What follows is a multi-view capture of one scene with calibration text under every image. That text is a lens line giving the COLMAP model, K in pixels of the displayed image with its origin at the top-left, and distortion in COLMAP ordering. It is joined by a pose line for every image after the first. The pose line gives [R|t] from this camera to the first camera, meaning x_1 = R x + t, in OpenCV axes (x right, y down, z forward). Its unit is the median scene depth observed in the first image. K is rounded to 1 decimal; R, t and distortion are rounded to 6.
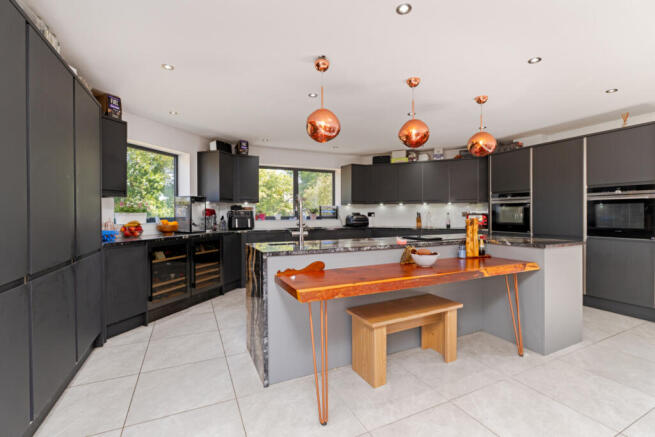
lens RADIAL K [[290.7, 0, 337.9], [0, 290.7, 217.1], [0, 0, 1]] dist [-0.002909, -0.000310]
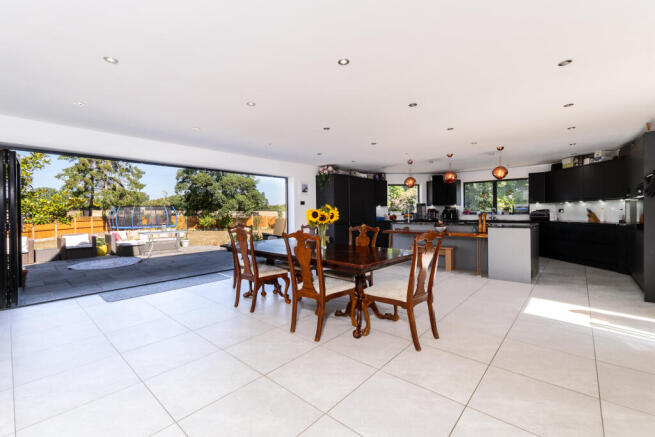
lens RADIAL K [[286.7, 0, 327.5], [0, 286.7, 218.5], [0, 0, 1]] dist [0.001060, 0.000184]
pose [[0.376025, 0.024247, -0.926292, 0.931954], [-0.000420, 0.999662, 0.025997, -0.009129], [0.926609, -0.009387, 0.375908, -0.359325]]
